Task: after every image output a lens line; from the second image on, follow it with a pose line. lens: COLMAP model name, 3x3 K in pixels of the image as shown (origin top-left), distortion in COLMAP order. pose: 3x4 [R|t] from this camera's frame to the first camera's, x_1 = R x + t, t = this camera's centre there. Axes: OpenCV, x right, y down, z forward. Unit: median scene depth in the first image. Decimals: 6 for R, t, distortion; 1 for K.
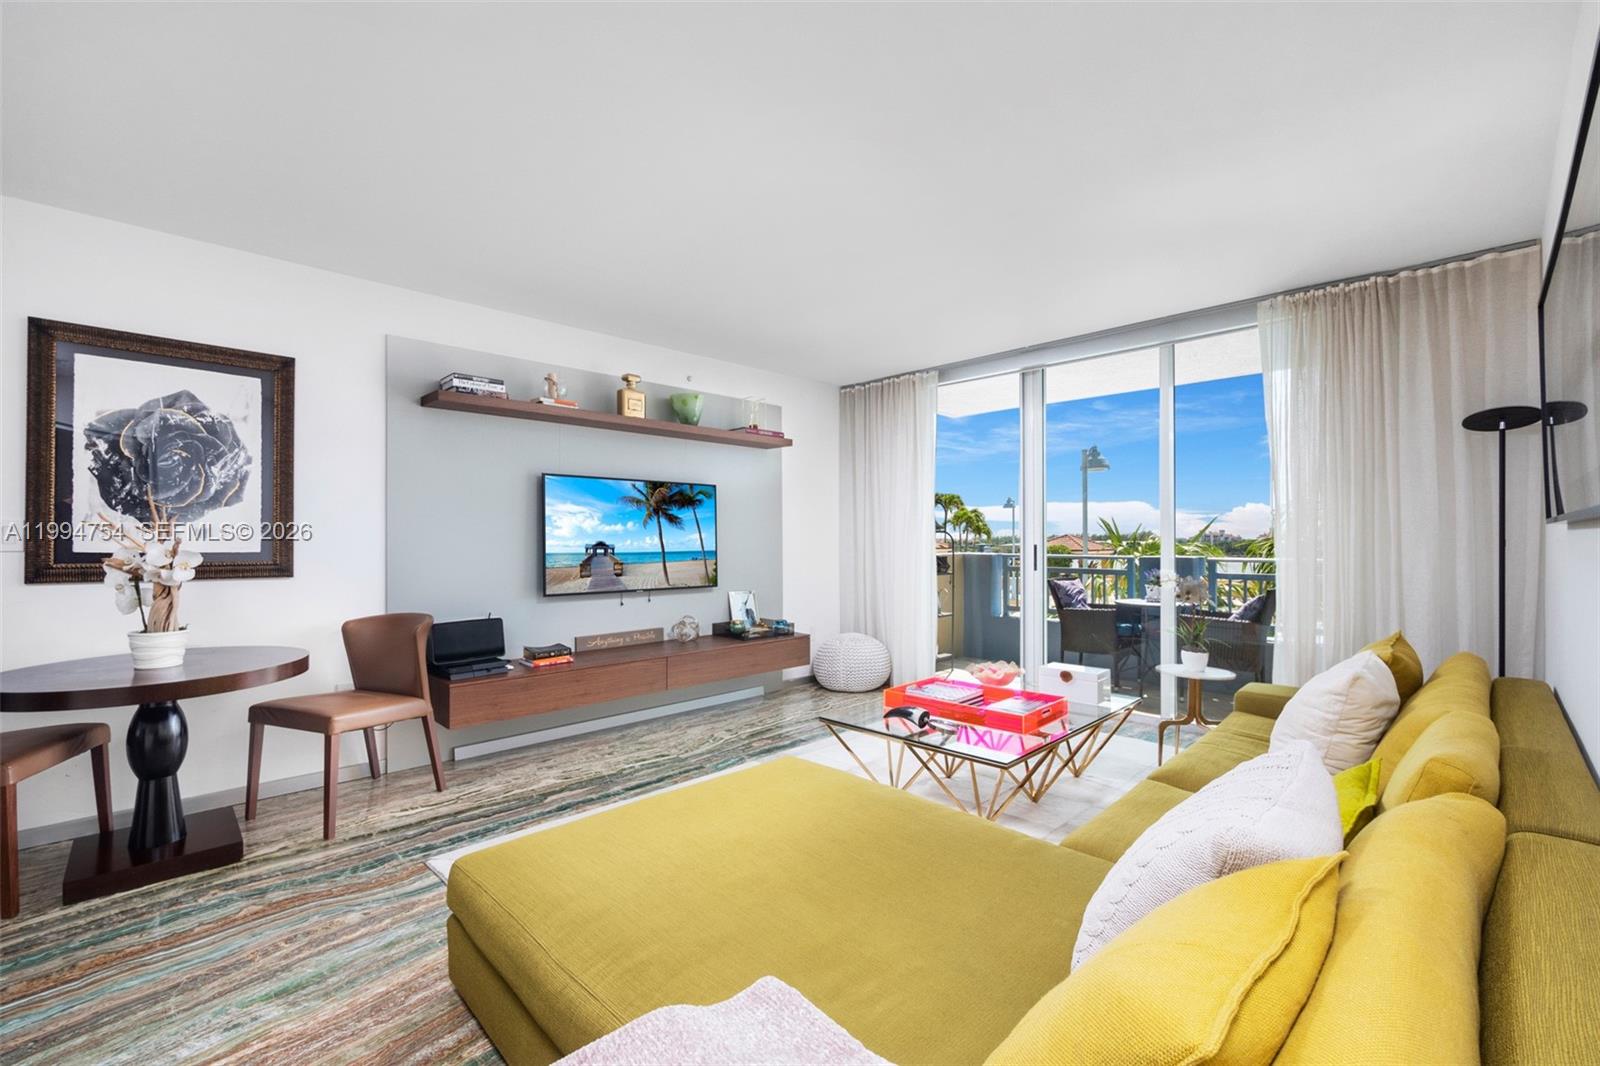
lens RADIAL K [[680.0, 0, 796.7], [0, 680.0, 528.9], [0, 0, 1]] dist [-0.007509, 0.000454]
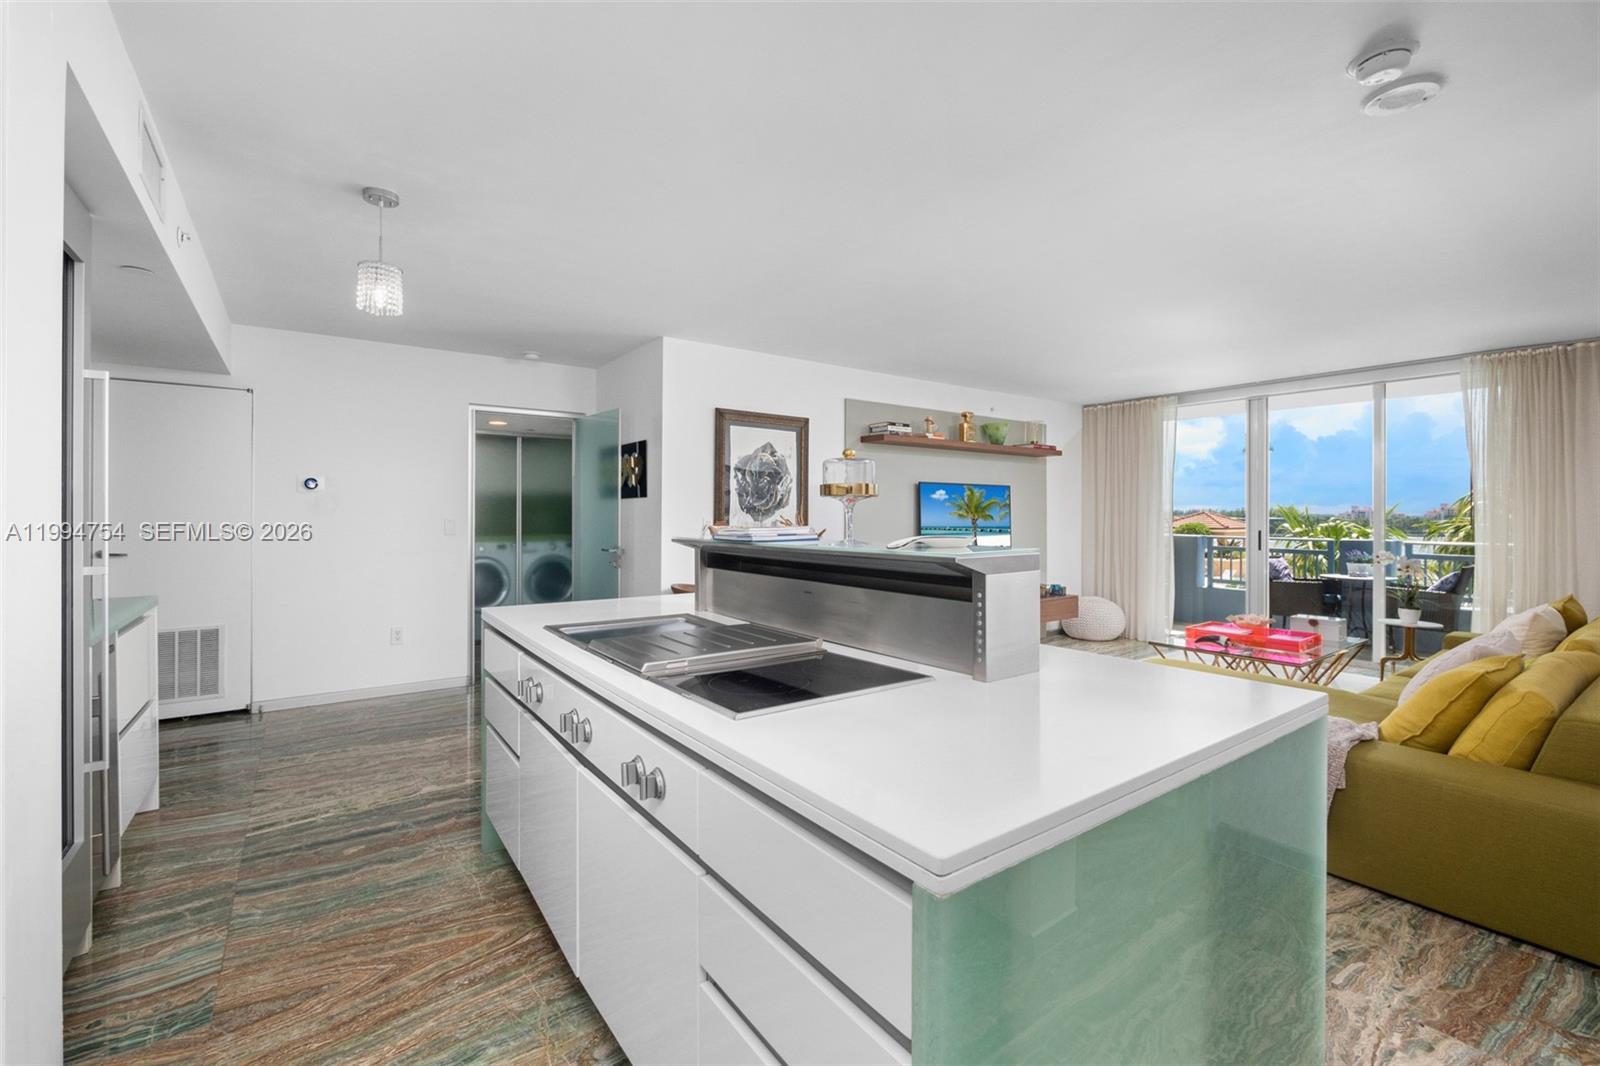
lens RADIAL K [[680.0, 0, 789.7], [0, 680.0, 504.4], [0, 0, 1]] dist [-0.007509, 0.000454]
pose [[0.988336, 0.002331, -0.152268, -0.487100], [-0.001835, 0.999993, 0.003400, -0.042212], [0.152275, -0.003081, 0.988333, -0.604132]]
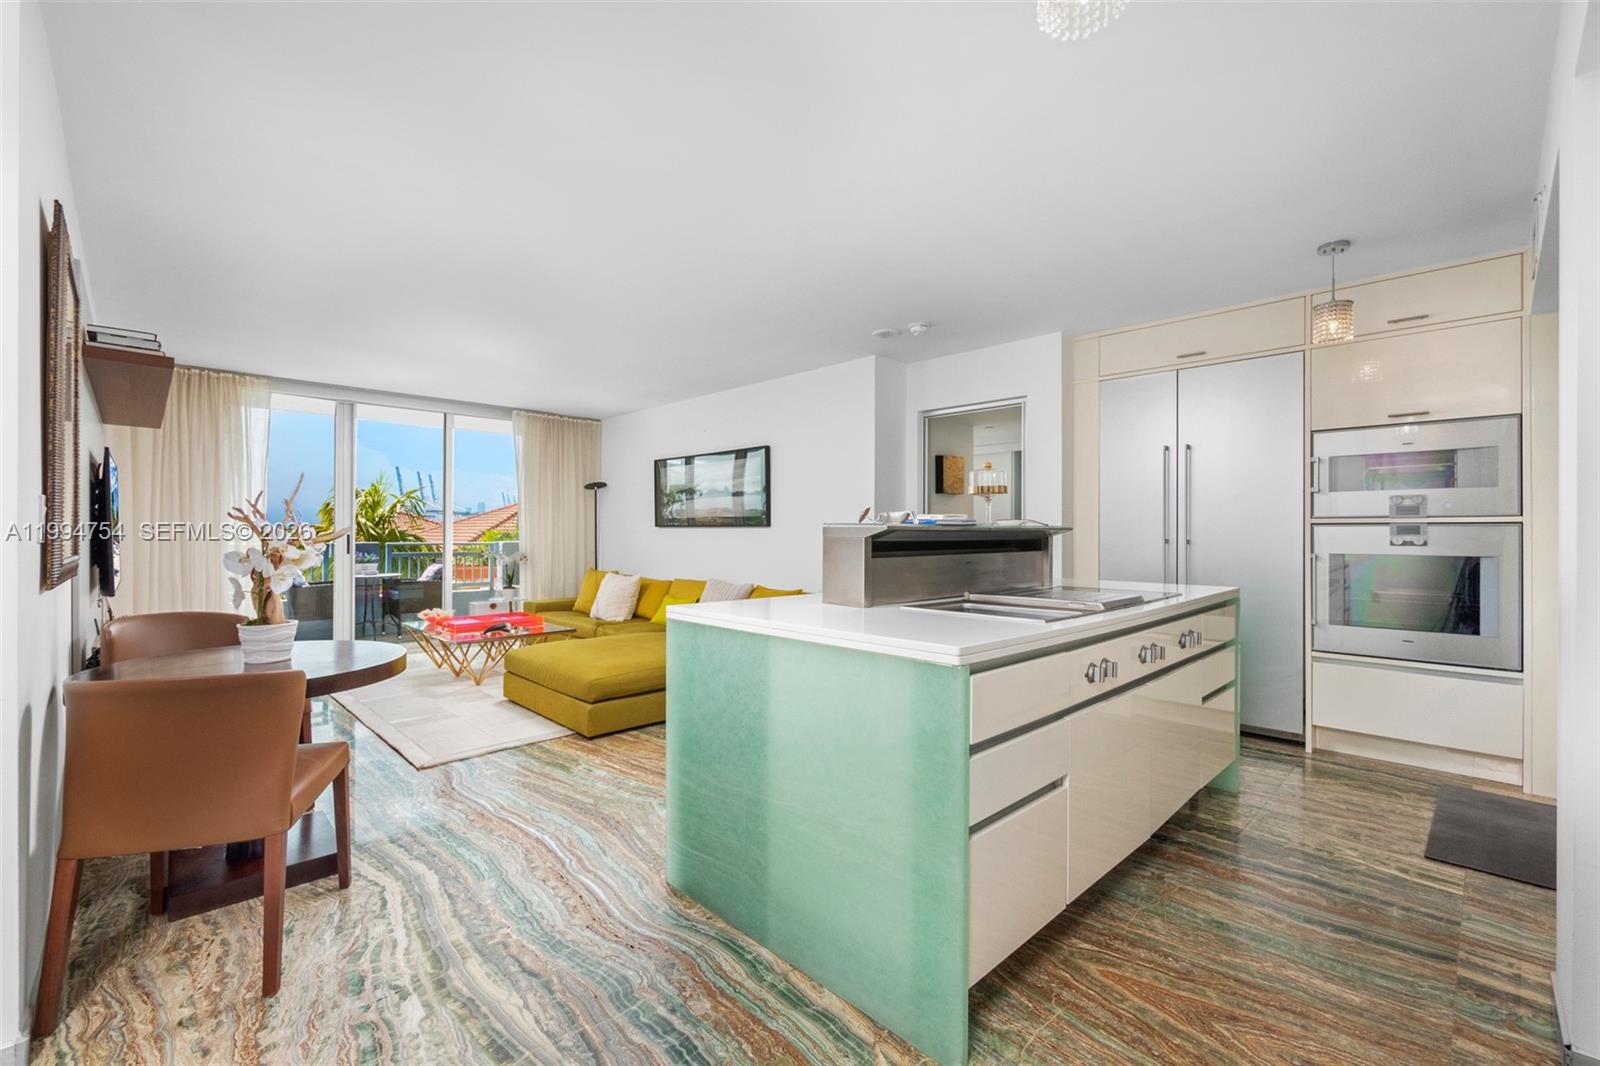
lens RADIAL K [[680.0, 0, 793.1], [0, 680.0, 533.2], [0, 0, 1]] dist [-0.007509, 0.000454]
pose [[-0.000305, 0.001068, 0.999999, -1.356414], [-0.020575, 0.999788, -0.001074, 0.006264], [-0.999788, -0.020576, -0.000283, 0.189481]]
